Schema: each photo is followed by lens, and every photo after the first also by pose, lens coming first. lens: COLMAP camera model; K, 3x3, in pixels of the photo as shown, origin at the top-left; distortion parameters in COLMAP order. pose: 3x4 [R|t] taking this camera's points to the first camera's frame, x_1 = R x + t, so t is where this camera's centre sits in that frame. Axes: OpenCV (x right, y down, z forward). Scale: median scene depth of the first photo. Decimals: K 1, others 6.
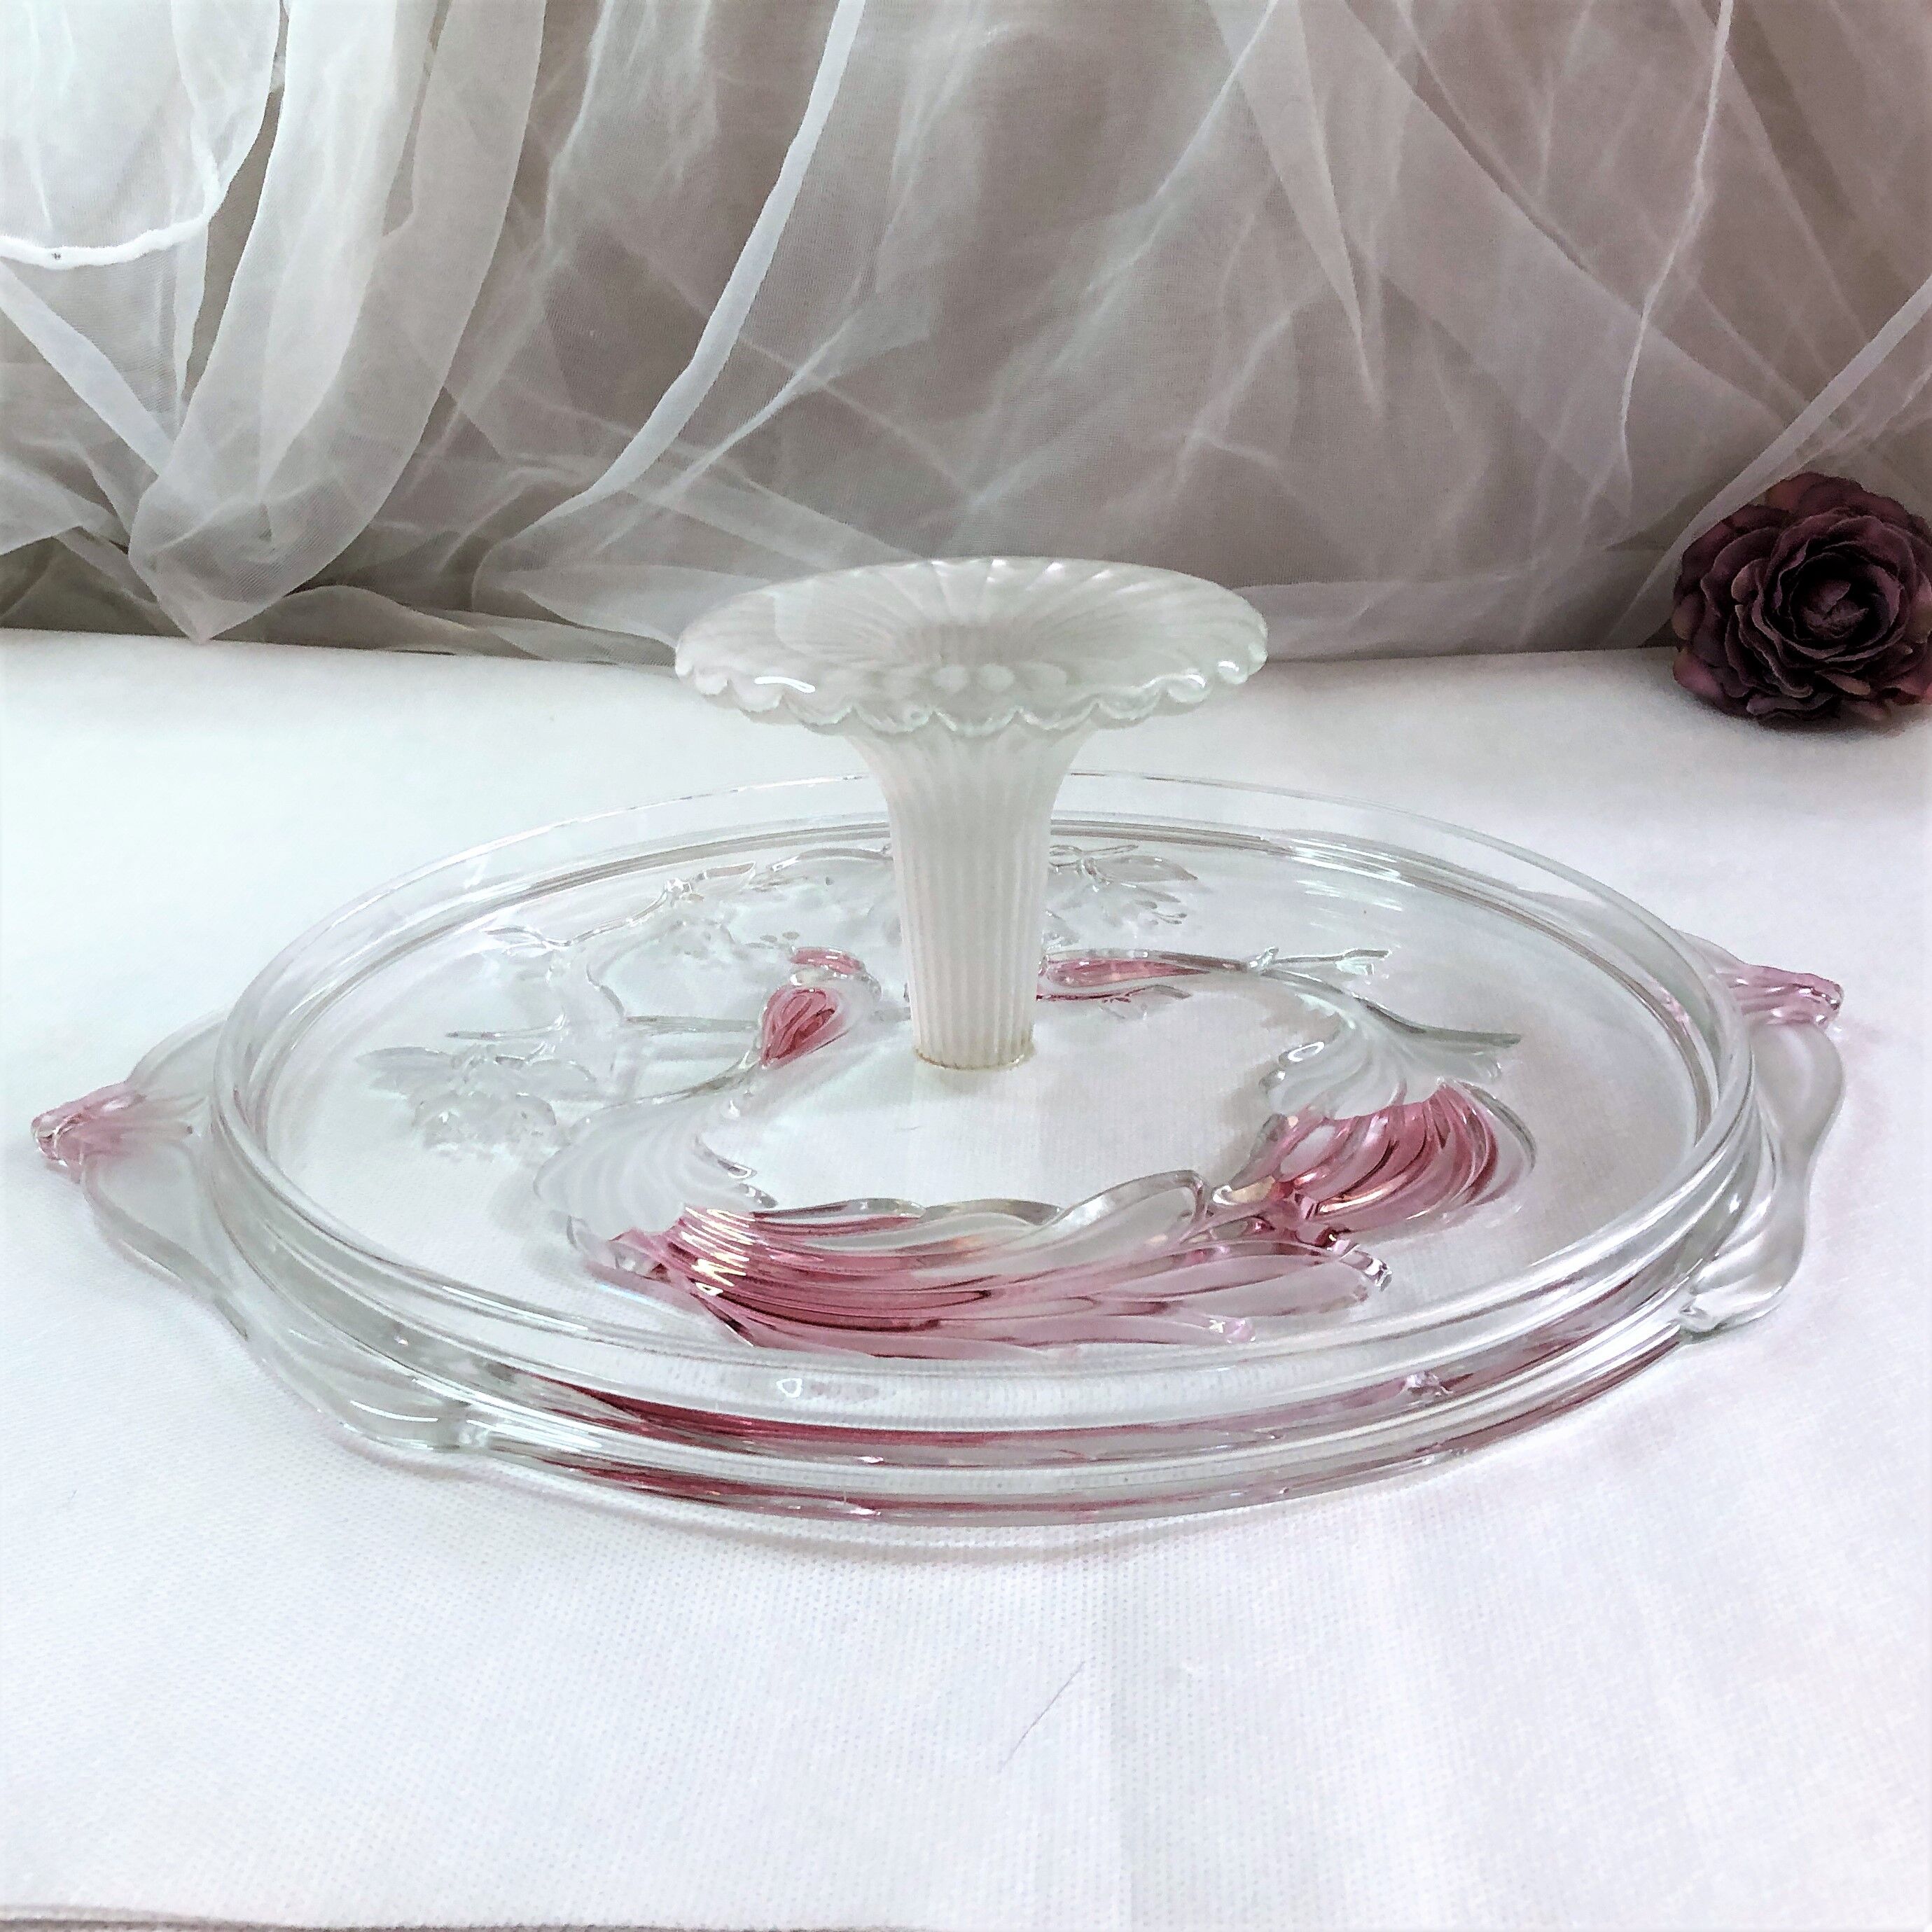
lens RADIAL K [[2210.0, 0, 977.9], [0, 2210.0, 964.9], [0, 0, 1]] dist [0.006508, 0.000000]
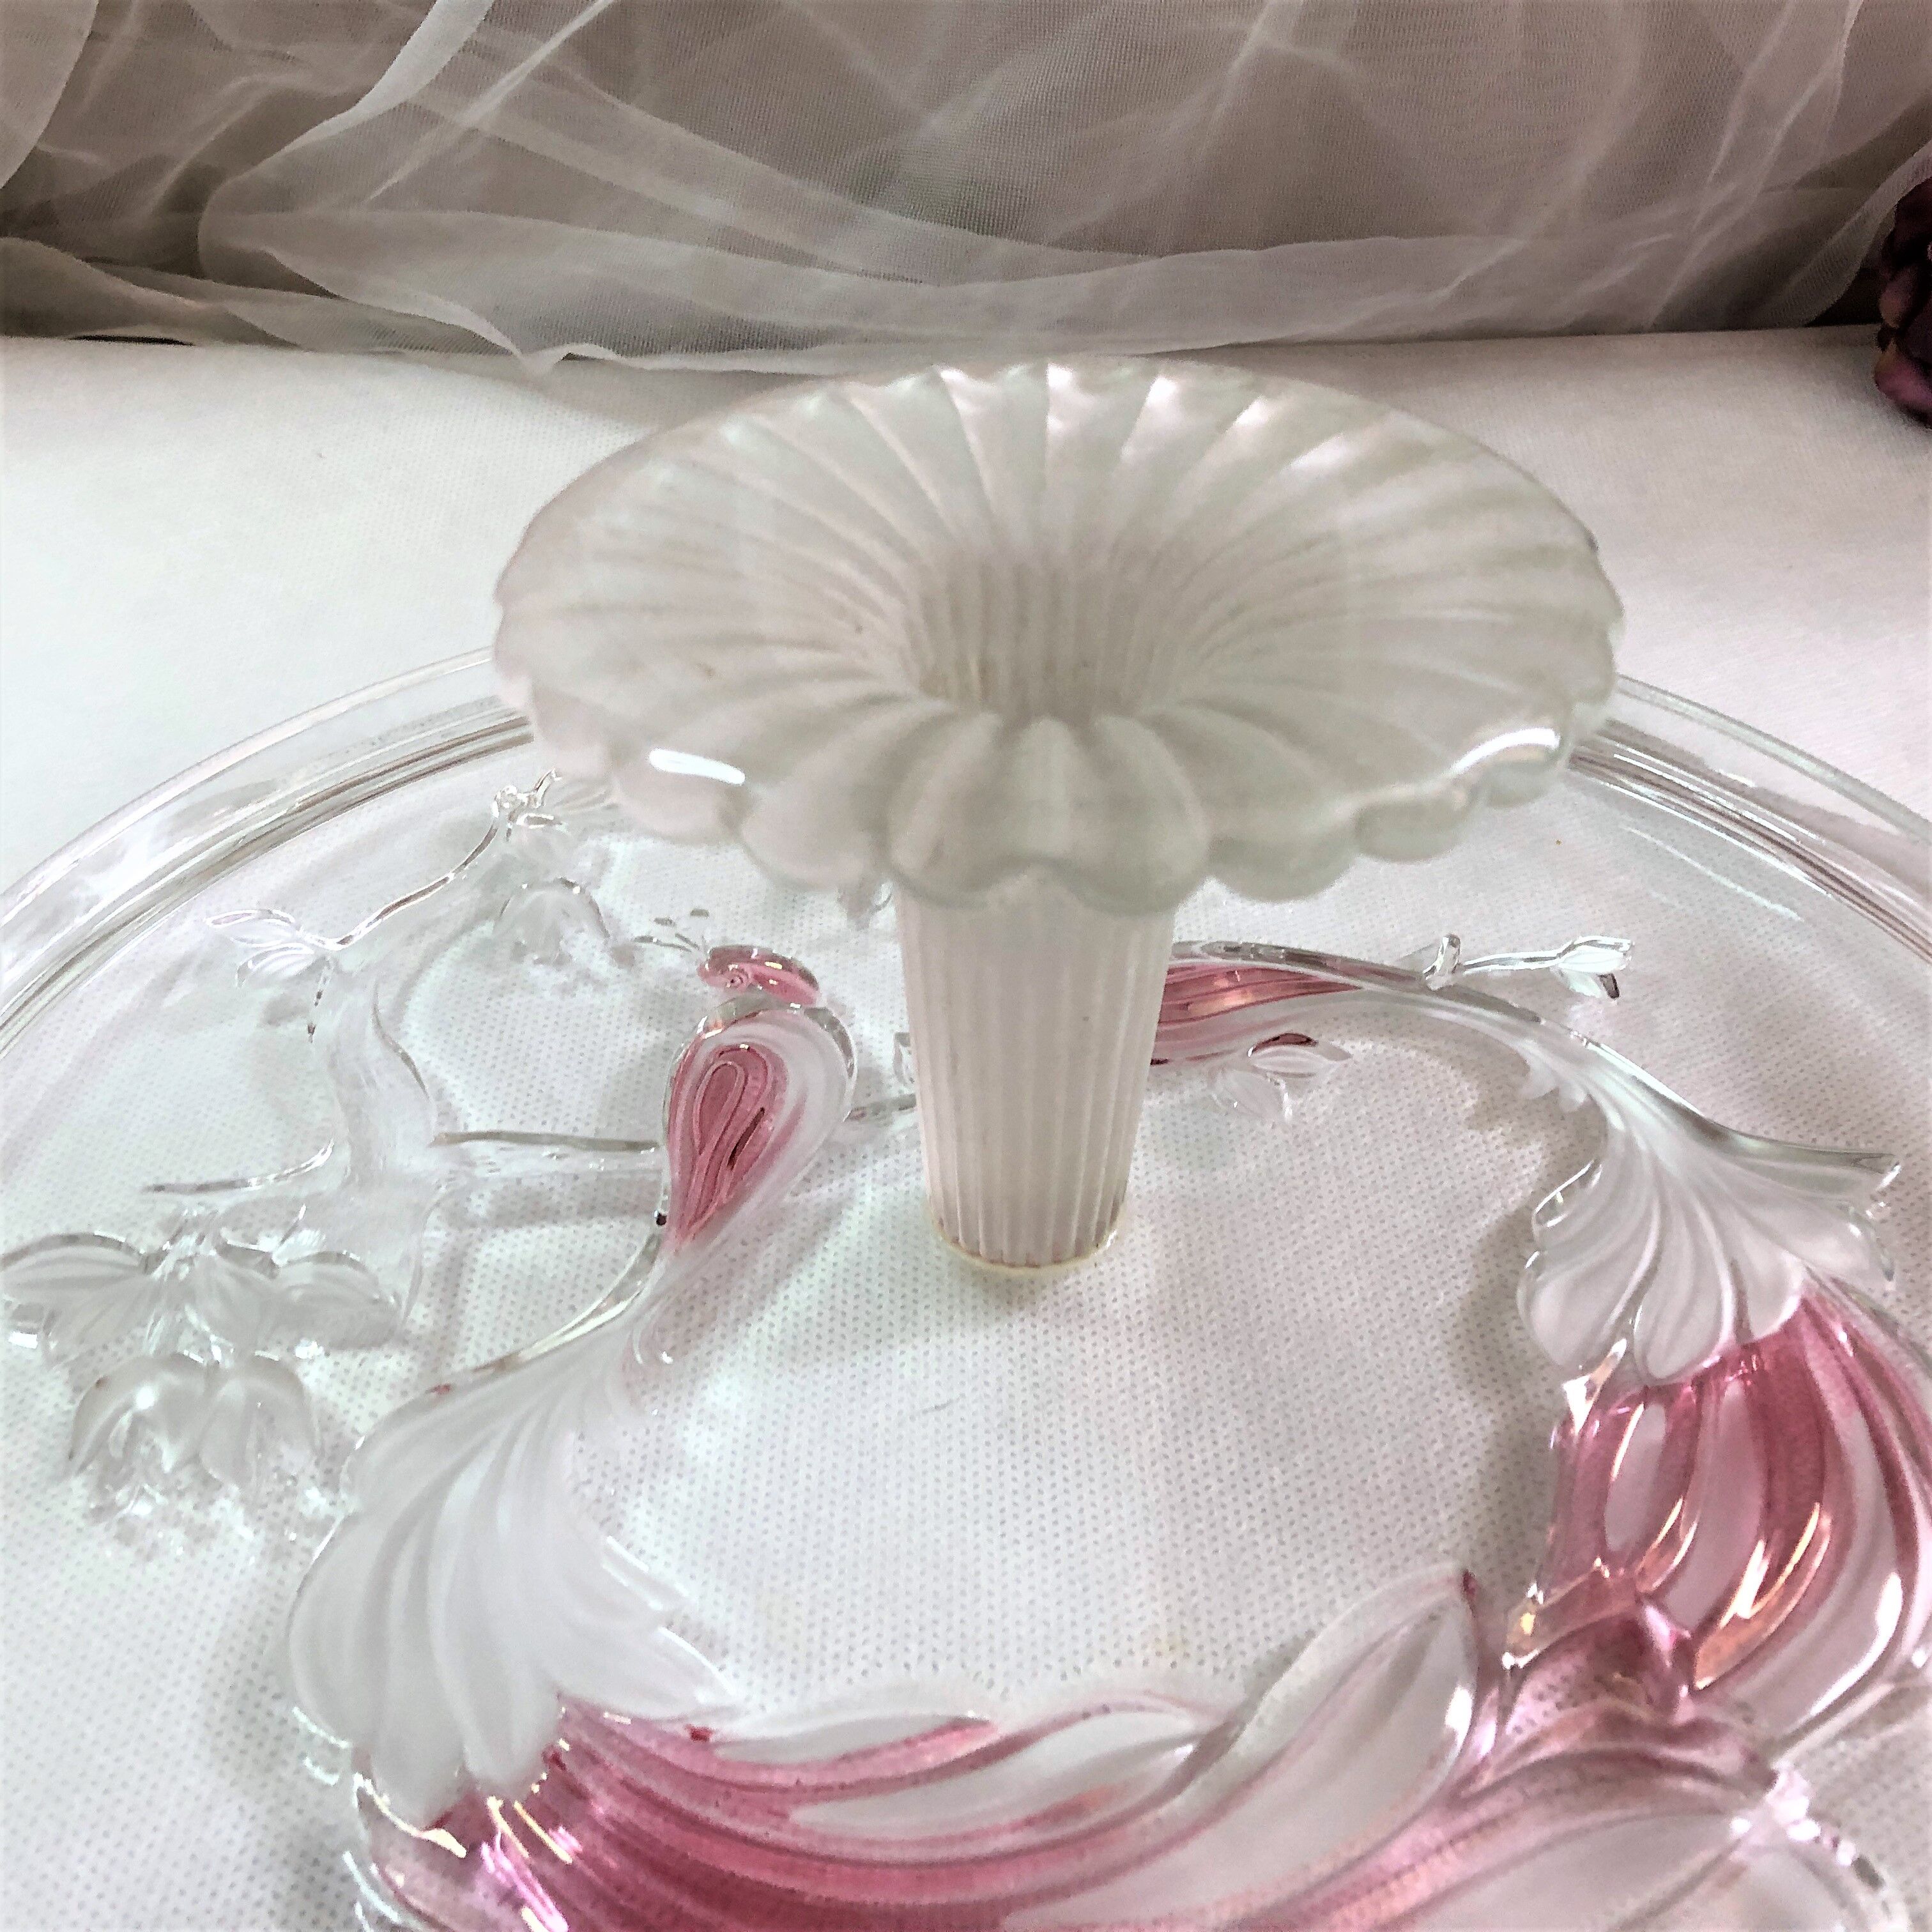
lens RADIAL K [[2210.0, 0, 1012.6], [0, 2210.0, 954.6], [0, 0, 1]] dist [0.006508, 0.000000]
pose [[0.997156, -0.020943, 0.072400, -0.039996], [0.005457, 0.978158, 0.207789, -0.132783], [-0.075171, -0.206803, 0.975490, 0.358039]]
